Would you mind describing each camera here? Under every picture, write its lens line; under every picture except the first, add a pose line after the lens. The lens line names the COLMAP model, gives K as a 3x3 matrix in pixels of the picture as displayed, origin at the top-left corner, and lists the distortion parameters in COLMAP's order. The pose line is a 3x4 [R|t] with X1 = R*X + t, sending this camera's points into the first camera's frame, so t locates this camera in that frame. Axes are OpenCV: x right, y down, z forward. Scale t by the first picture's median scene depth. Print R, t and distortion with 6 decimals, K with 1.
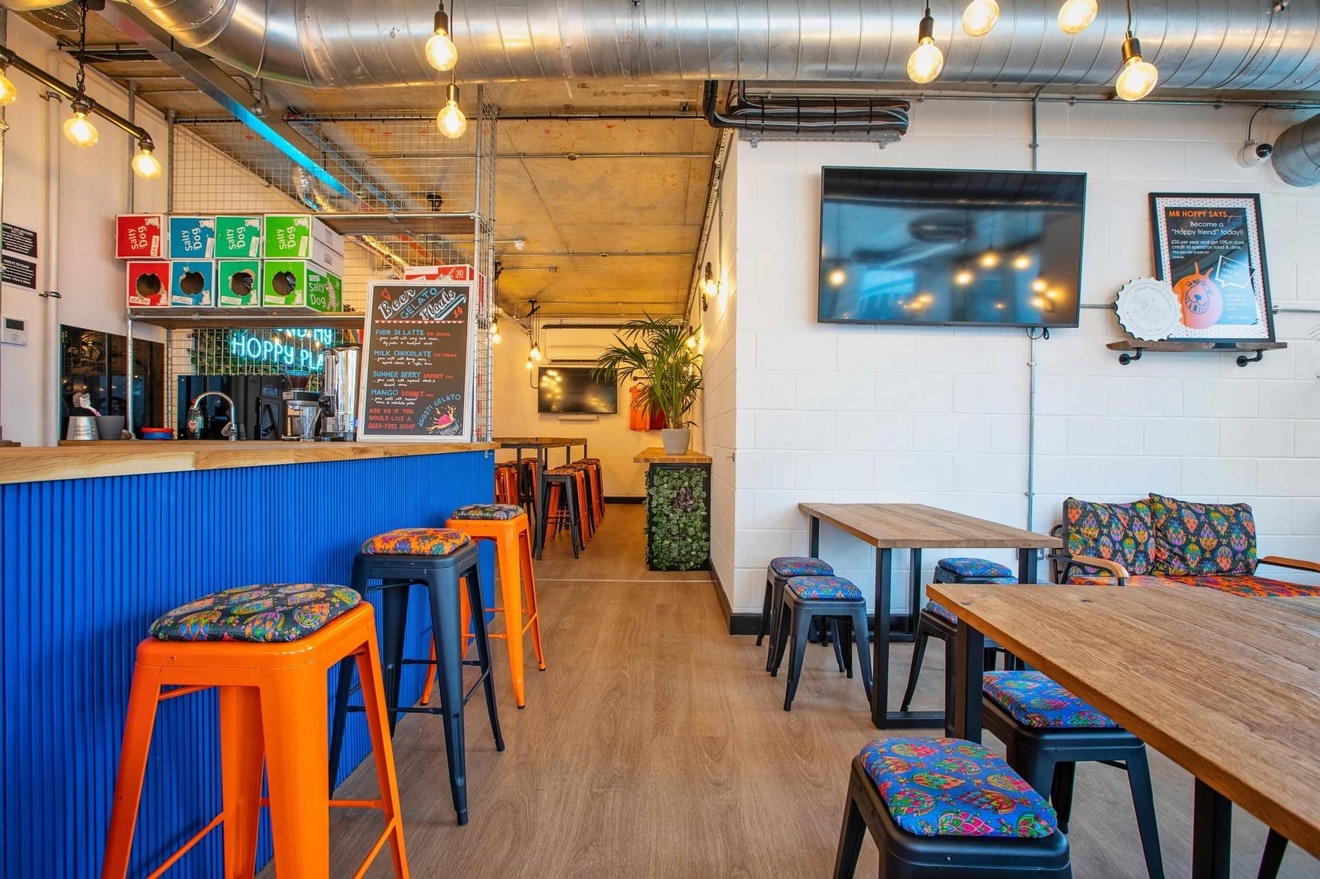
lens RADIAL K [[600.6, 0, 660.0], [0, 600.6, 439.5], [0, 0, 1]] dist [-0.049624, 0.018125]
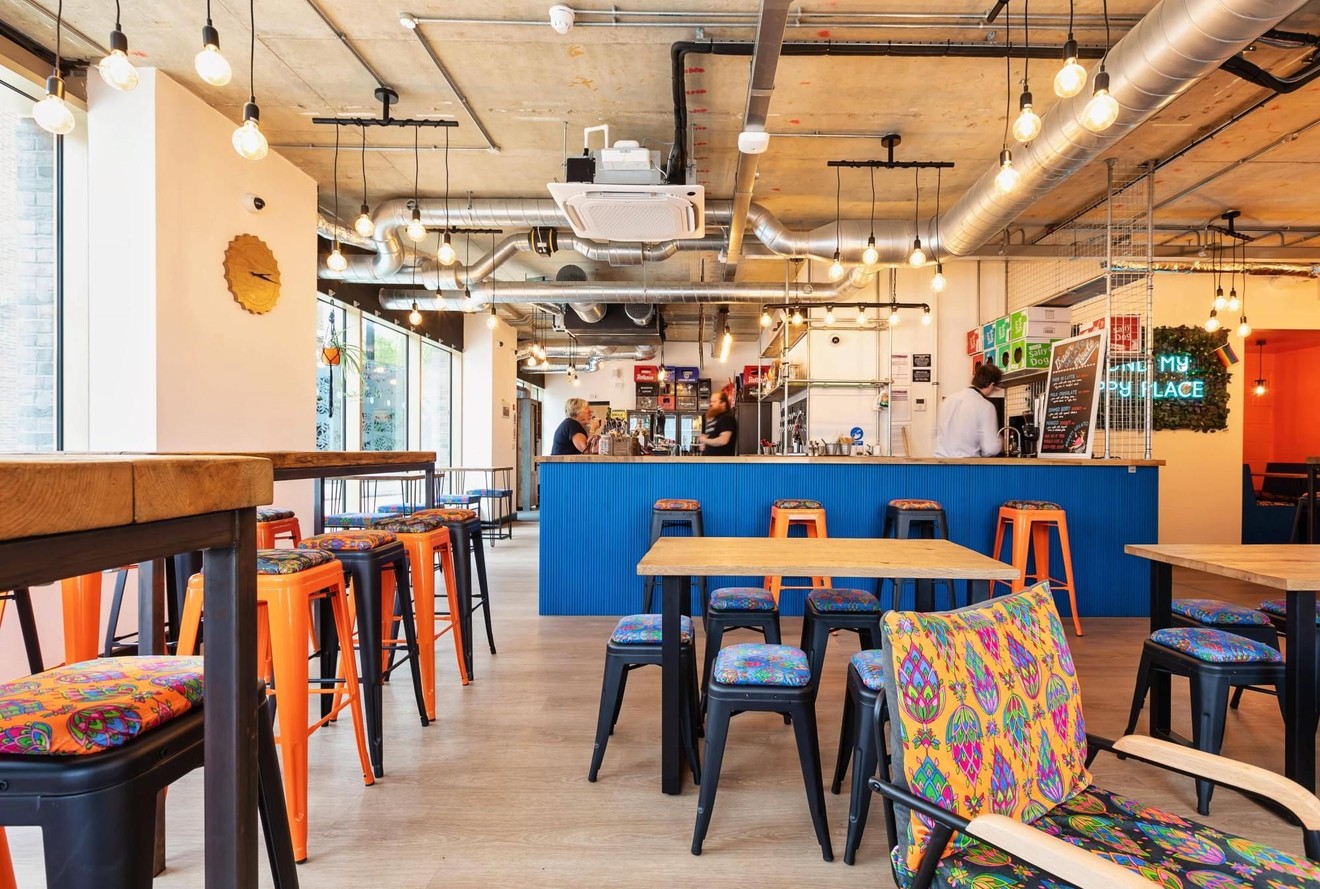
lens RADIAL K [[655.0, 0, 689.0], [0, 655.0, 454.5], [0, 0, 1]] dist [0.002530, -0.001110]
pose [[-0.001548, -0.003397, -0.999993, 1.041621], [-0.008117, 0.999961, -0.003384, 0.007427], [0.999966, 0.008112, -0.001576, 0.137646]]
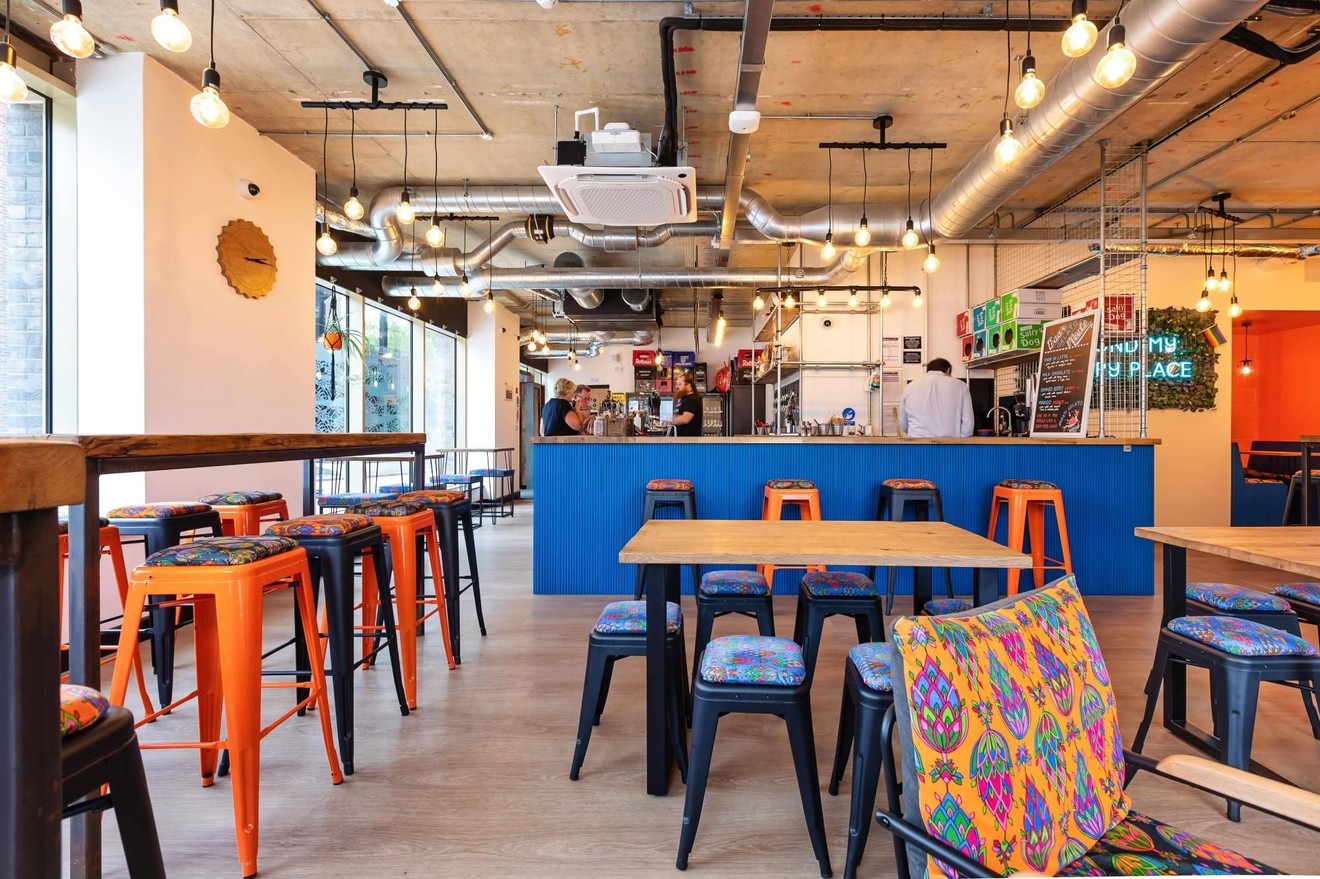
lens RADIAL K [[610.0, 0, 656.4], [0, 610.0, 431.1], [0, 0, 1]] dist [-0.000163, -0.000091]
pose [[-0.053751, -0.009882, -0.998505, 0.997387], [-0.004694, 0.999942, -0.009643, 0.007221], [0.998543, 0.004168, -0.053794, 0.144964]]
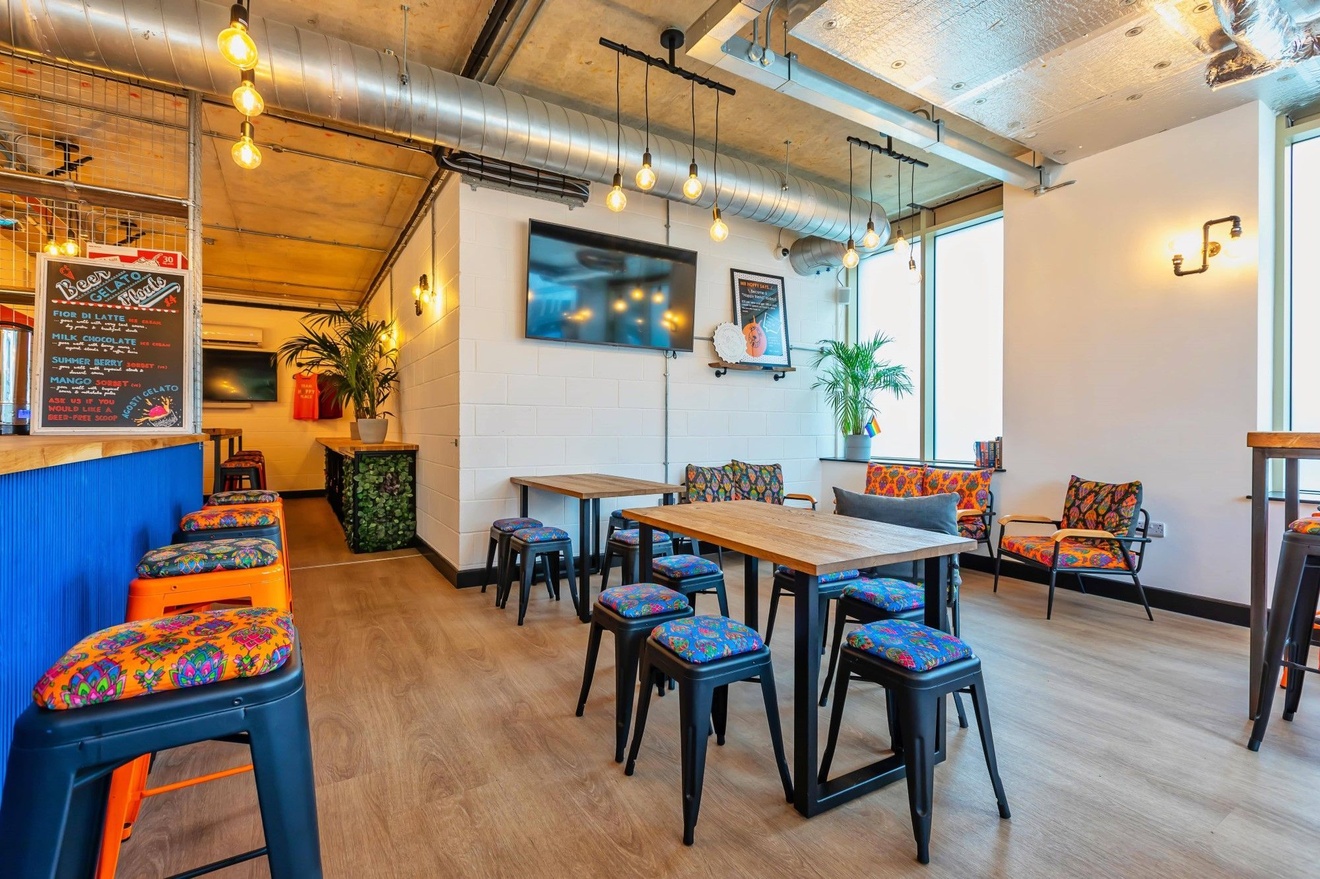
lens RADIAL K [[592.5, 0, 662.3], [0, 592.5, 424.3], [0, 0, 1]] dist [0.001575, 0.000383]
pose [[0.843518, -0.006657, 0.537059, -0.178877], [0.009331, 0.999954, -0.002260, -0.001487], [-0.537020, 0.006918, 0.843541, -0.248557]]
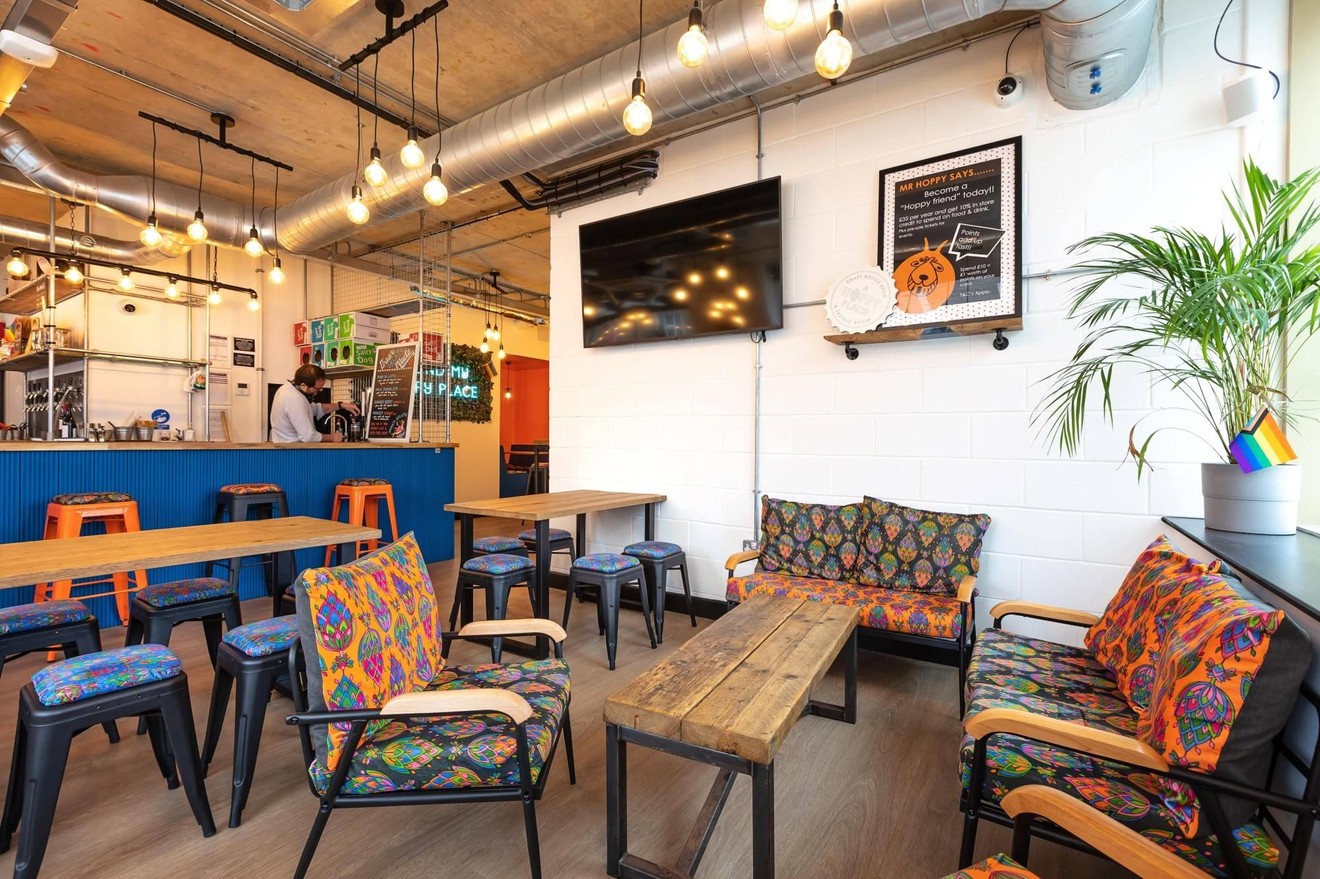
lens RADIAL K [[563.2, 0, 691.1], [0, 563.2, 442.0], [0, 0, 1]] dist [0.002106, 0.000545]
pose [[0.856608, -0.002217, -0.515963, 1.074563], [0.000819, 0.999995, -0.002938, 0.008146], [0.515967, 0.002094, 0.856606, 0.086096]]
